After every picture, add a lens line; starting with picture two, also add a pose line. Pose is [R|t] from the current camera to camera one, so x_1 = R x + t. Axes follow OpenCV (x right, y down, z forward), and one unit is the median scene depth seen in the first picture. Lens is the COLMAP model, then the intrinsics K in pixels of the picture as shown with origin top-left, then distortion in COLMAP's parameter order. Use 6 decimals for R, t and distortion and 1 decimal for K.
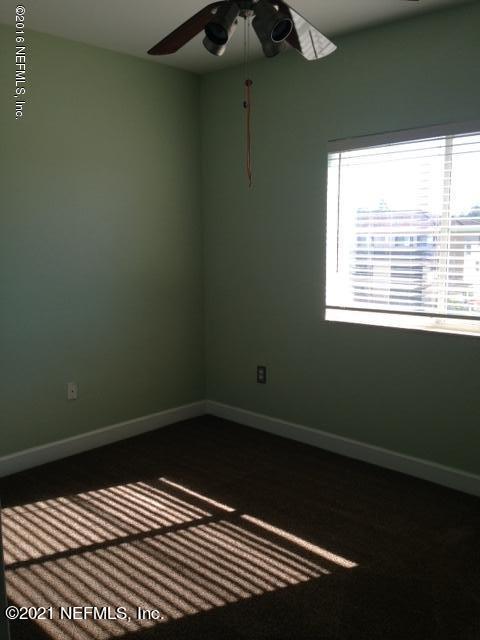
lens RADIAL K [[598.5, 0, 238.4], [0, 598.5, 320.2], [0, 0, 1]] dist [0.063805, 0.000000]
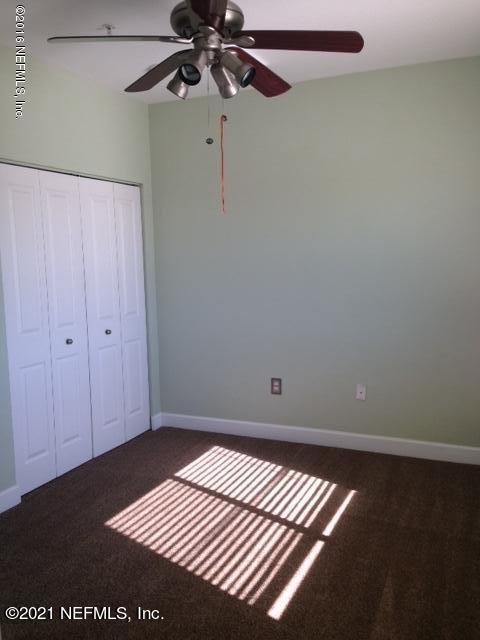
lens RADIAL K [[598.5, 0, 239.0], [0, 598.5, 320.0], [0, 0, 1]] dist [0.063805, 0.000000]
pose [[0.362961, 0.127036, -0.923104, 0.855684], [-0.126670, 0.988194, 0.086187, -0.105718], [0.923154, 0.085647, 0.374767, 0.492076]]
